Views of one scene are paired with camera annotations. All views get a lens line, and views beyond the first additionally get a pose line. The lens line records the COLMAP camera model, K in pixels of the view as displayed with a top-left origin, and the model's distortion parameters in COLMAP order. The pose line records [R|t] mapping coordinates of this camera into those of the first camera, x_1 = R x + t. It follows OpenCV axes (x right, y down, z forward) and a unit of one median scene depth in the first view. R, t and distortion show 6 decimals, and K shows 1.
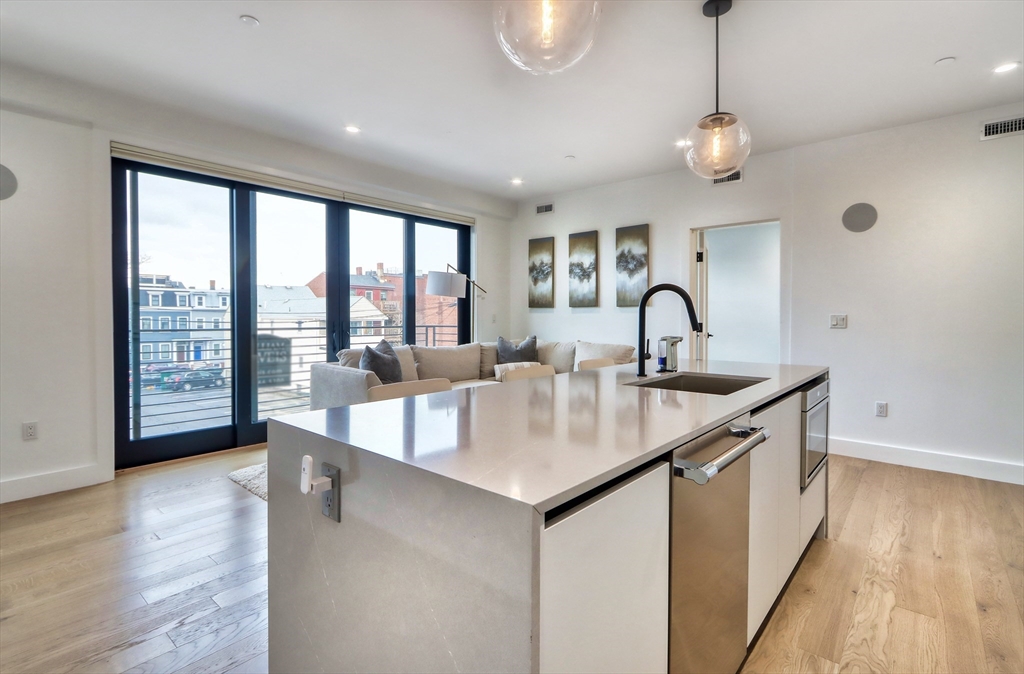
lens RADIAL K [[493.8, 0, 500.4], [0, 493.8, 322.9], [0, 0, 1]] dist [-0.004540, -0.000458]
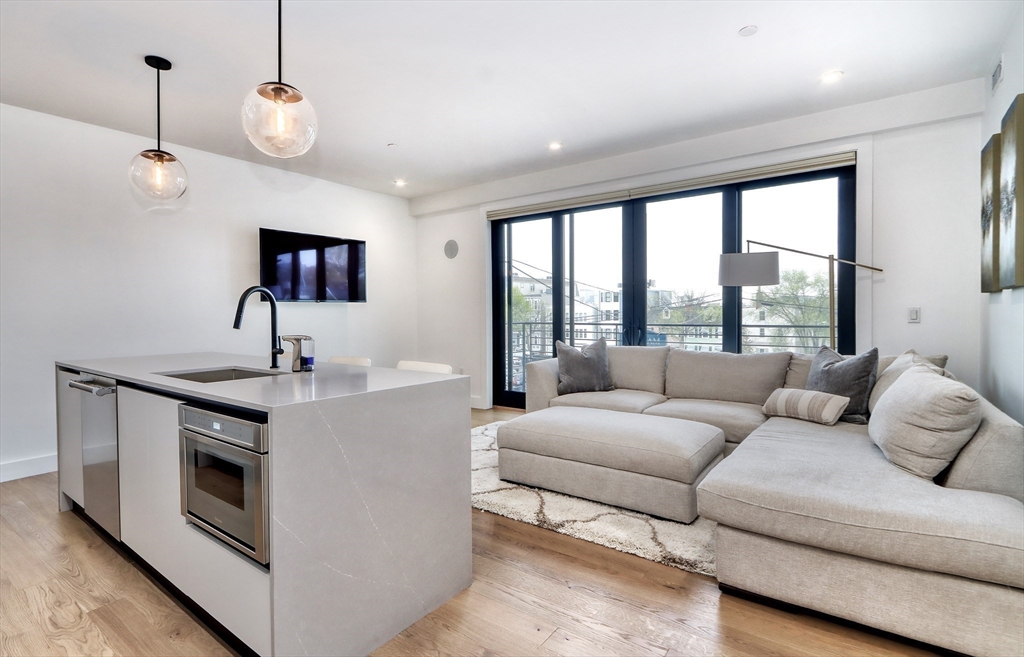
lens RADIAL K [[498.4, 0, 499.8], [0, 498.4, 320.6], [0, 0, 1]] dist [-0.000683, 0.000167]
pose [[0.070020, 0.010717, -0.997488, 0.580815], [-0.007883, 0.999917, 0.010190, -0.006177], [0.997514, 0.007149, 0.070098, 0.569035]]
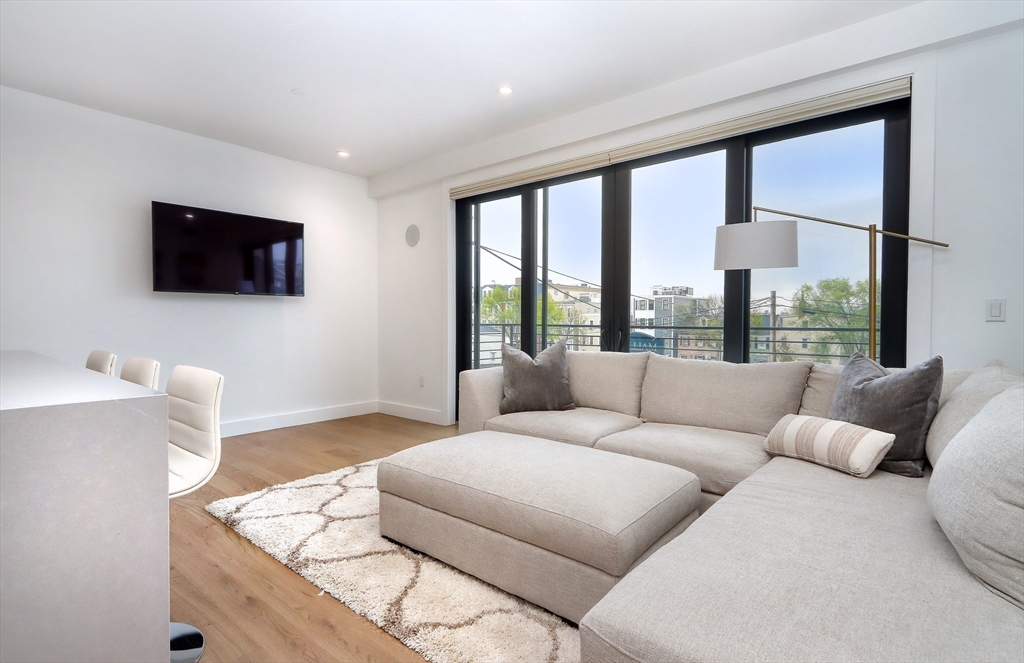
lens RADIAL K [[499.3, 0, 512.0], [0, 499.3, 331.5], [0, 0, 1]] dist [-0.000090, -0.000325]
pose [[0.022309, 0.018284, -0.999584, 0.409612], [-0.019170, 0.999657, 0.017858, 0.007615], [0.999567, 0.018764, 0.022652, 0.709891]]
